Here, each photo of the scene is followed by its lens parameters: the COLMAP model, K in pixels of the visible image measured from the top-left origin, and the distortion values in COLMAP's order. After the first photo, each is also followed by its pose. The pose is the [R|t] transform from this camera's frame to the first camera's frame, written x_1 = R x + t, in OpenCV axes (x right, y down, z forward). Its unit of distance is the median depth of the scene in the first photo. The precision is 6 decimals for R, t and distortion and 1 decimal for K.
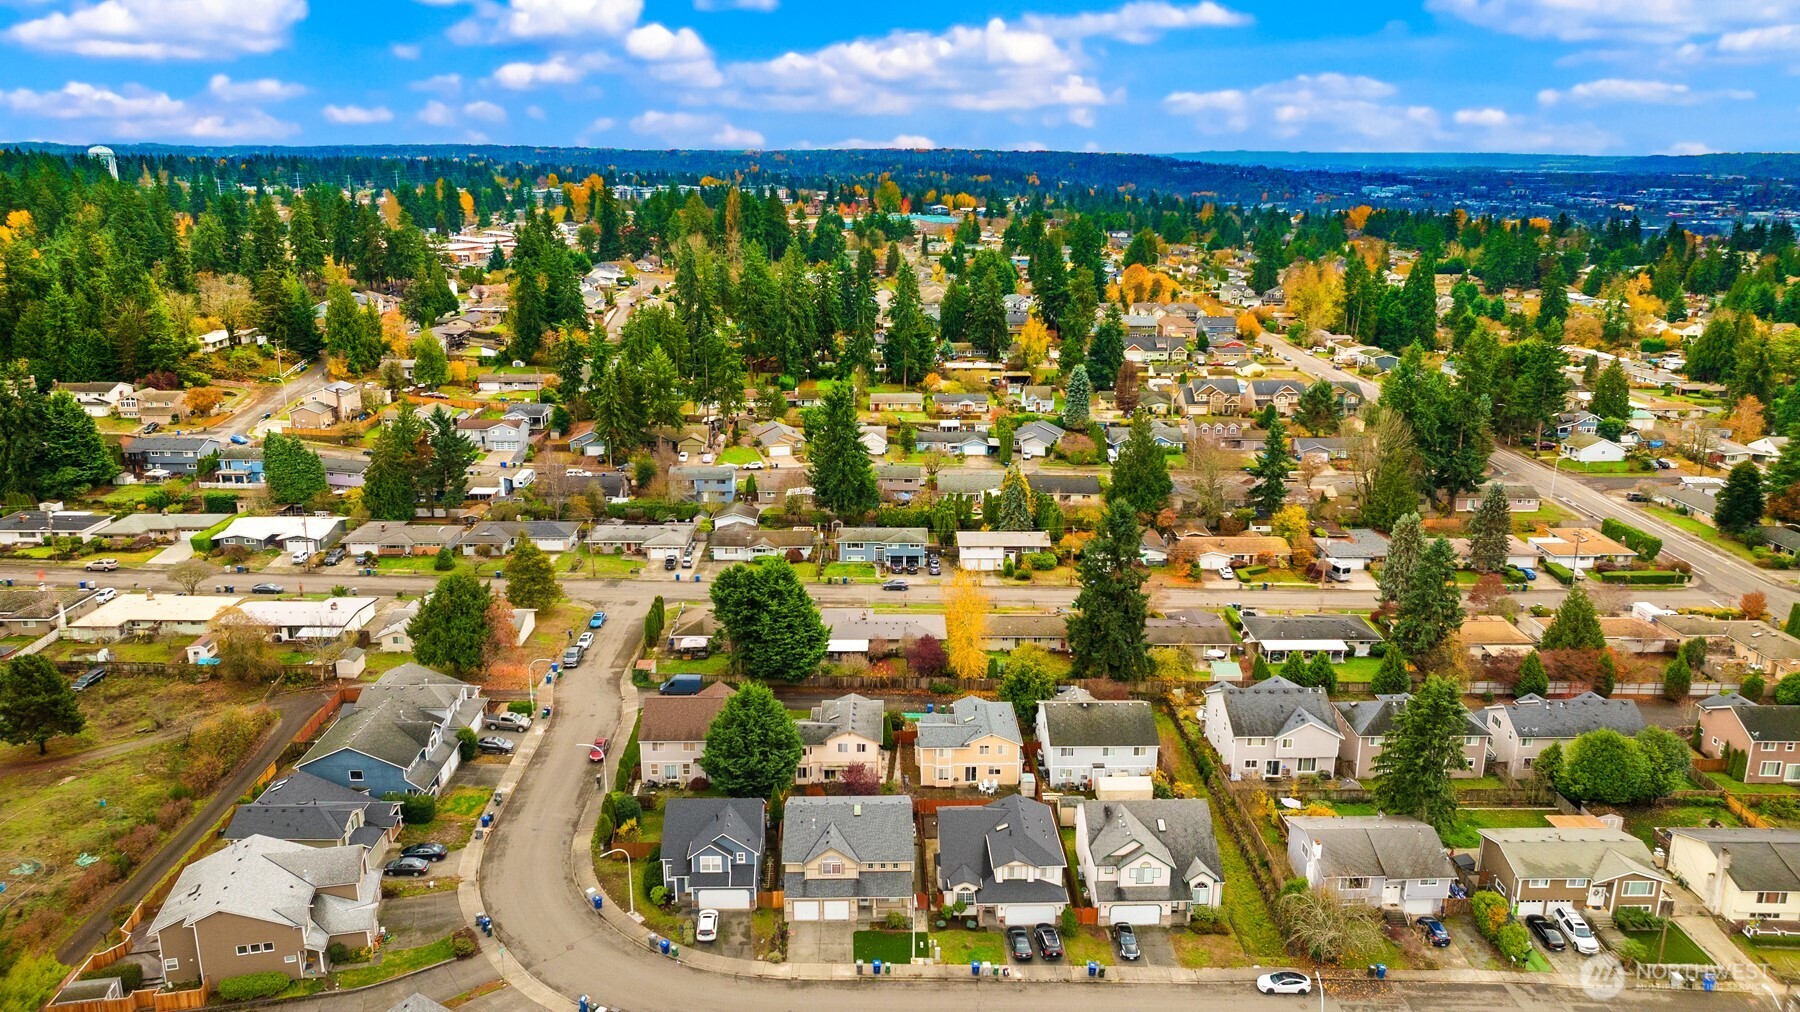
lens RADIAL K [[1259.2, 0, 893.2], [0, 1259.2, 502.1], [0, 0, 1]] dist [-0.008869, 0.002074]
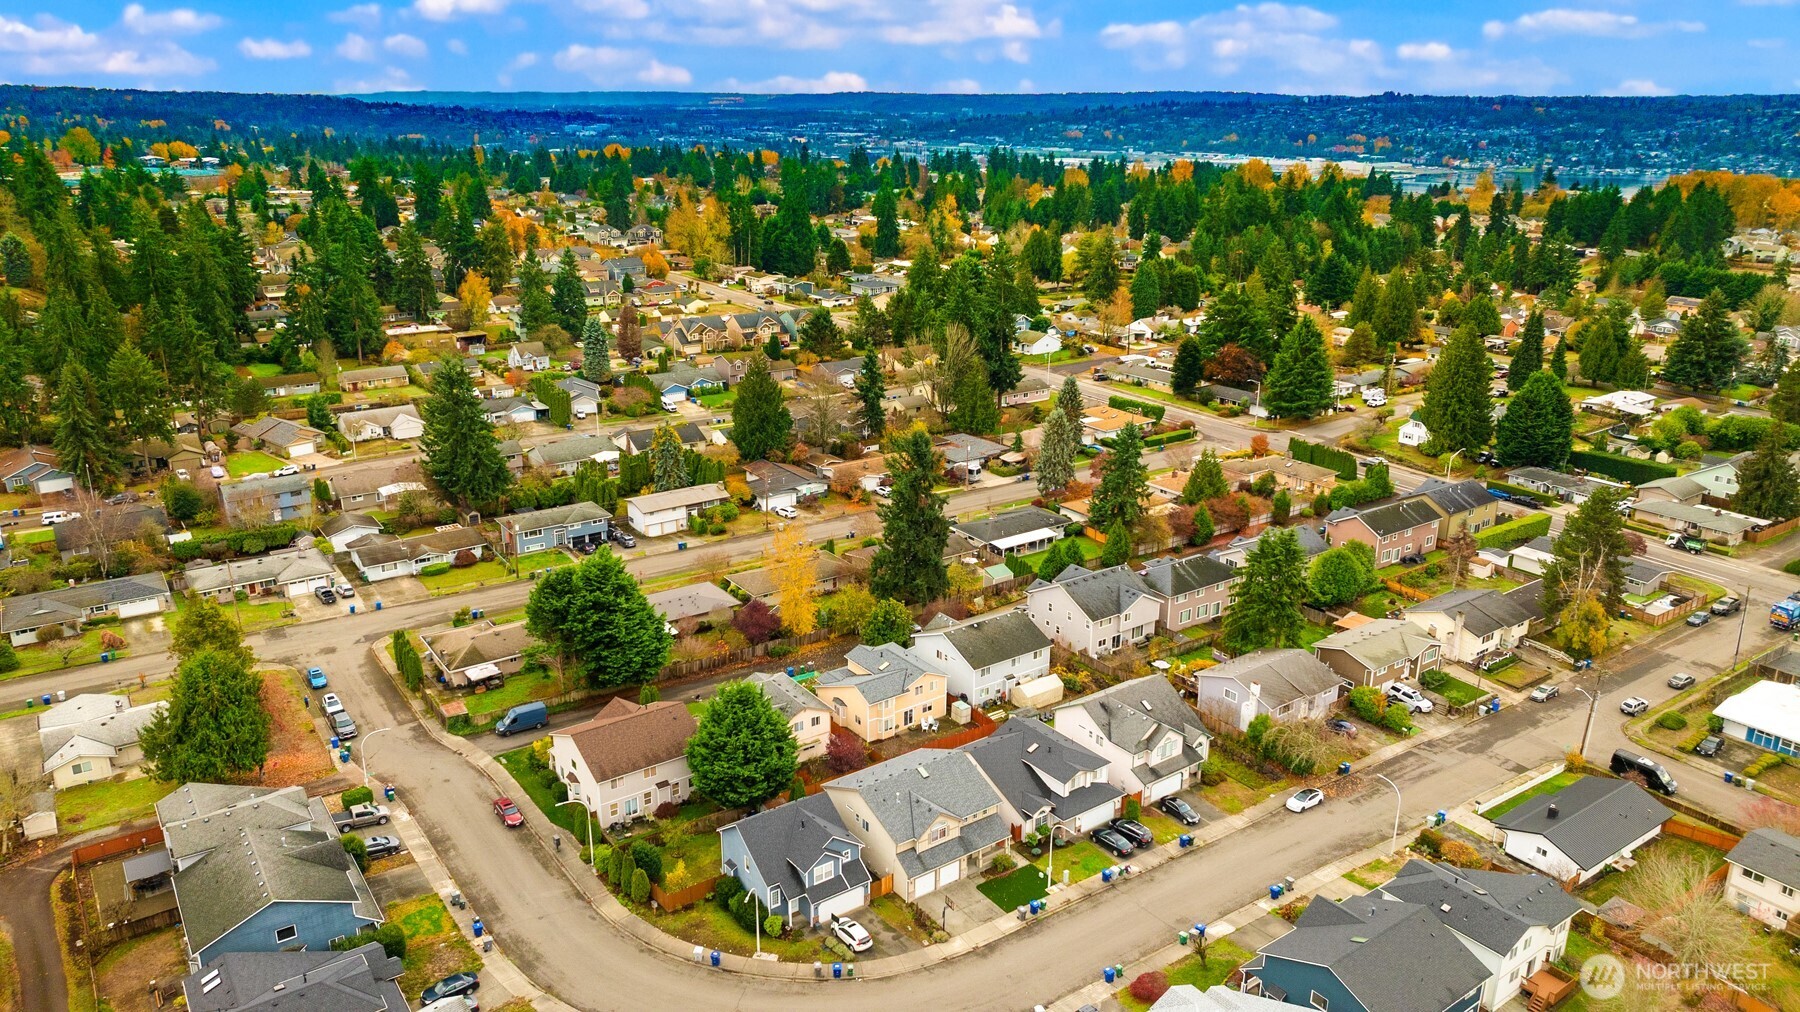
lens RADIAL K [[1259.2, 0, 893.2], [0, 1259.2, 502.1], [0, 0, 1]] dist [-0.008869, 0.002074]
pose [[0.824190, -0.175301, 0.538499, -0.306969], [0.151299, 0.984481, 0.088916, -0.029115], [-0.545729, 0.008190, 0.837922, 0.112218]]
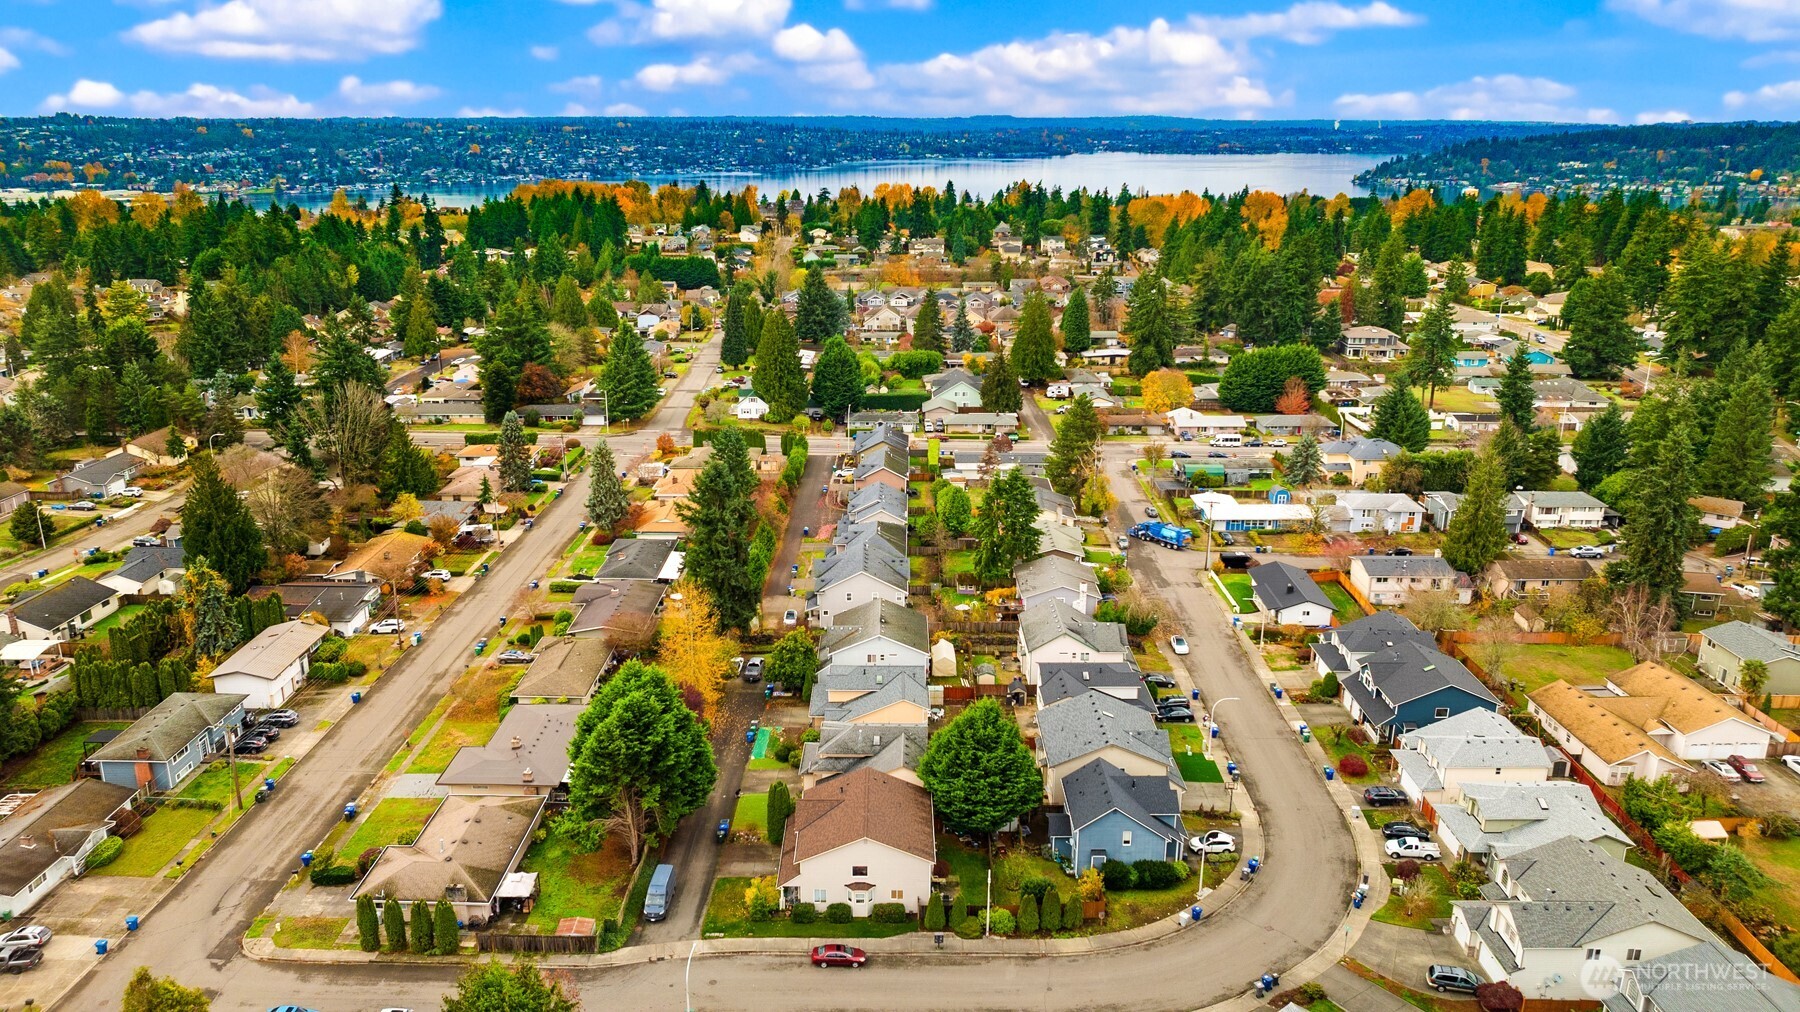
lens RADIAL K [[1259.2, 0, 893.2], [0, 1259.2, 502.1], [0, 0, 1]] dist [-0.008869, 0.002074]
pose [[0.028576, -0.295264, 0.954988, -0.583377], [0.268692, 0.922485, 0.277174, -0.157523], [-0.962802, 0.248677, 0.105696, 0.584430]]
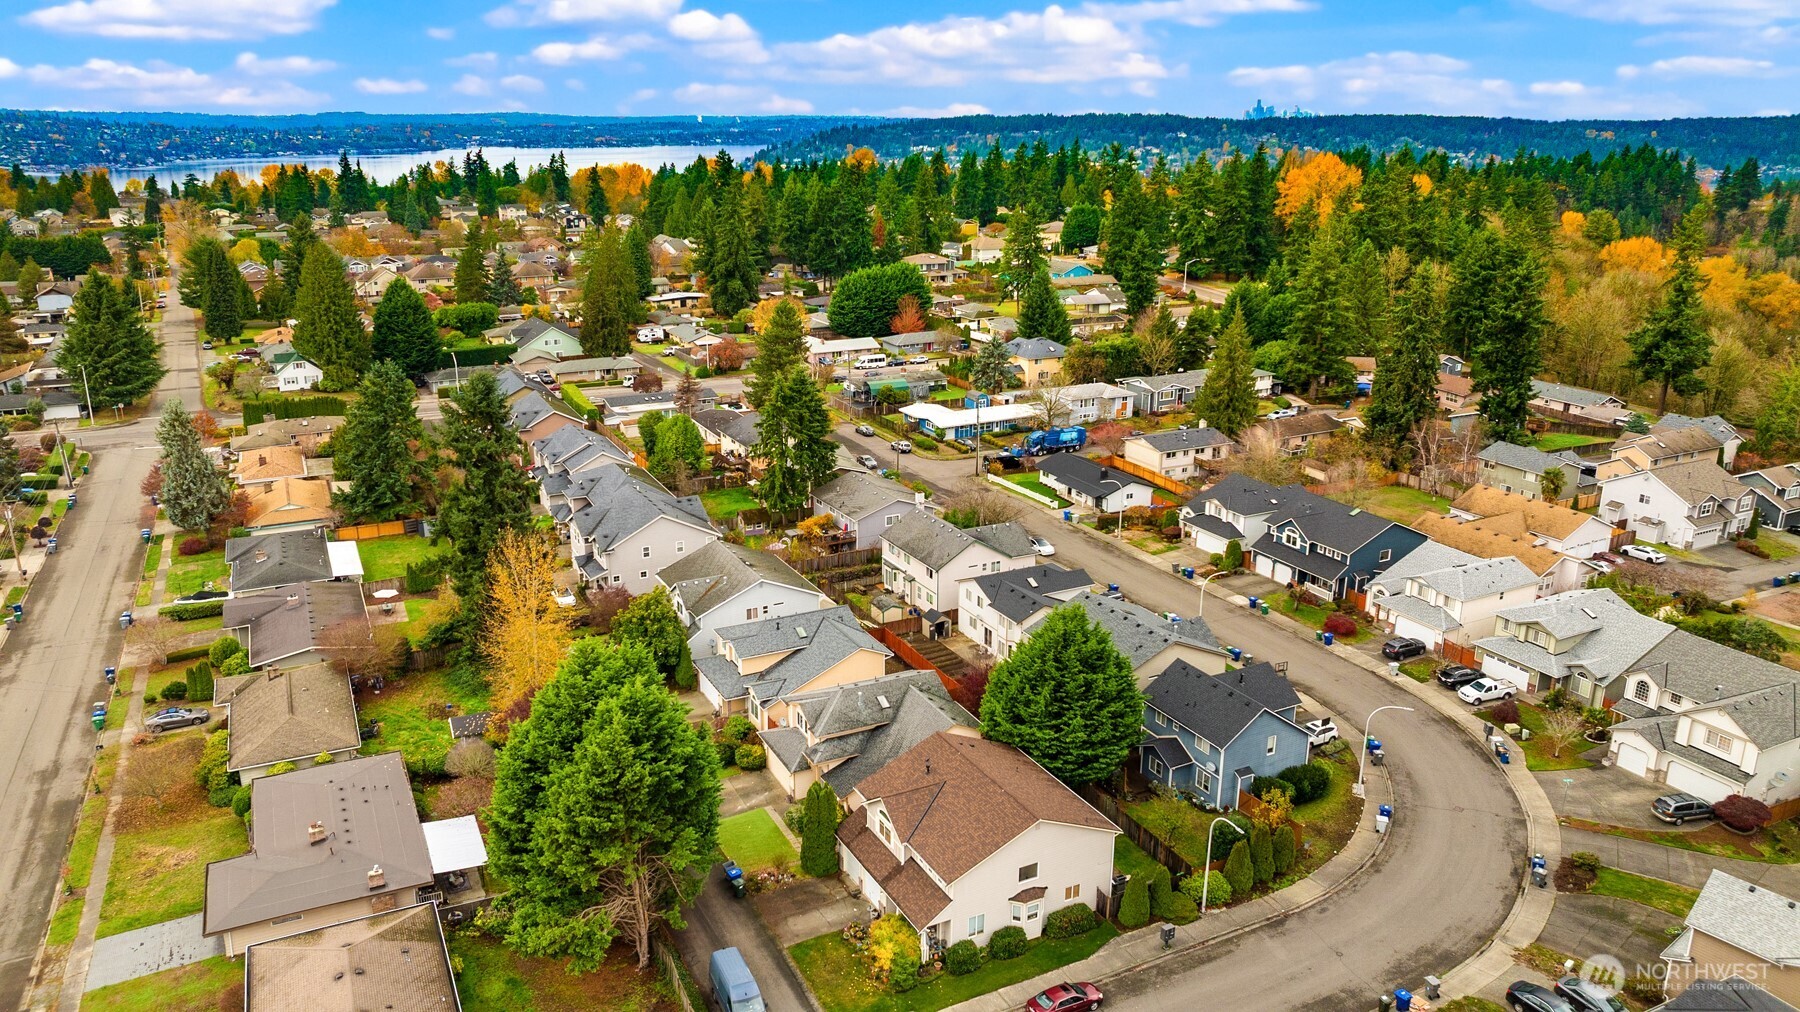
lens RADIAL K [[1259.2, 0, 893.2], [0, 1259.2, 502.1], [0, 0, 1]] dist [-0.008869, 0.002074]
pose [[-0.429167, -0.269712, 0.862016, -0.391869], [0.241563, 0.885336, 0.397274, -0.116687], [-0.870323, 0.378728, -0.314805, 0.793659]]
